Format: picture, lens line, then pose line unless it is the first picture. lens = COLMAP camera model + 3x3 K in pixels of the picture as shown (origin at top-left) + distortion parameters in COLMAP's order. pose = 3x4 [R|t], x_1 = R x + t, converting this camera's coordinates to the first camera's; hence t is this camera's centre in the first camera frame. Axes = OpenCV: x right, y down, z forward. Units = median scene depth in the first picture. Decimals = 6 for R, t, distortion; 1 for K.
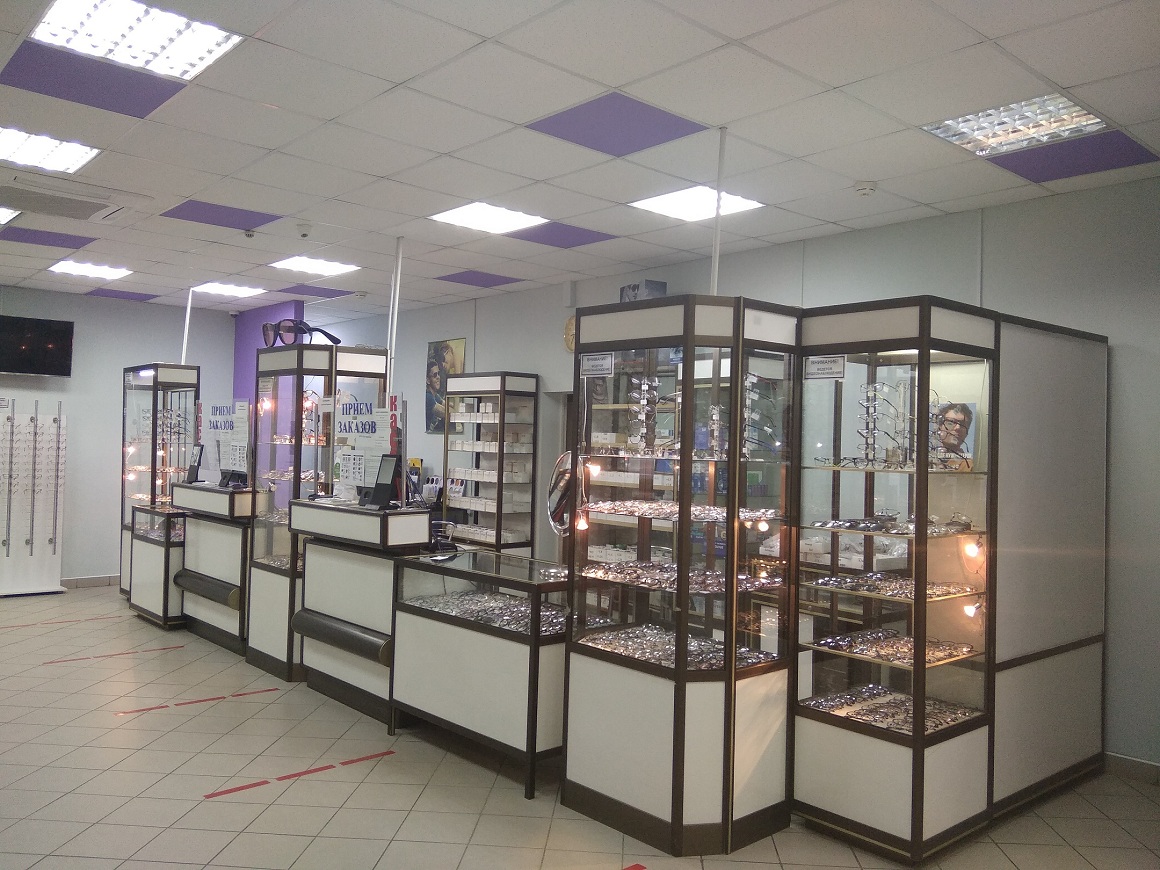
lens RADIAL K [[956.4, 0, 580.0], [0, 956.4, 435.0], [0, 0, 1]] dist [0.055452, 0.001271]
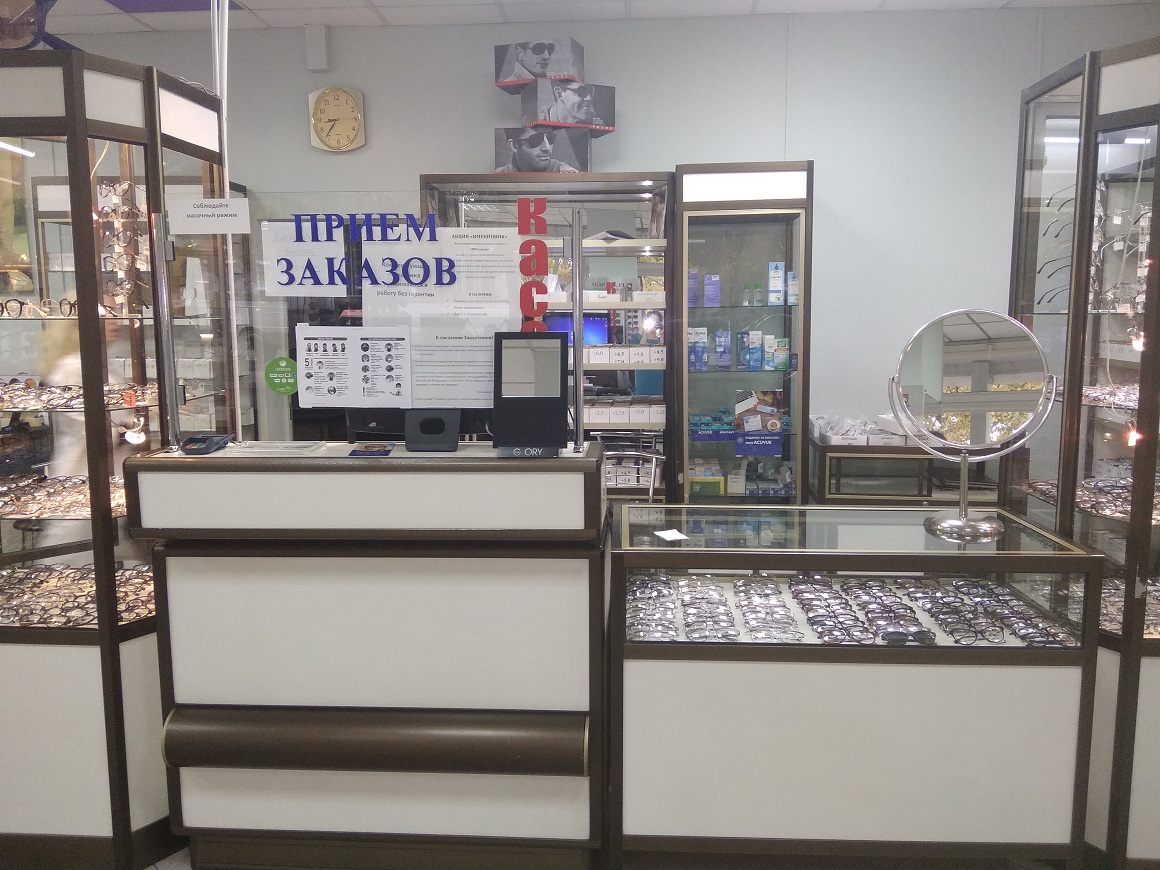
lens RADIAL K [[1141.3, 0, 580.0], [0, 1141.3, 435.0], [0, 0, 1]] dist [-0.022191, -0.010678]
pose [[0.717557, -0.112654, 0.687329, -0.532896], [0.012547, 0.988763, 0.148961, -0.010896], [-0.696387, -0.098265, 0.710907, 0.572851]]
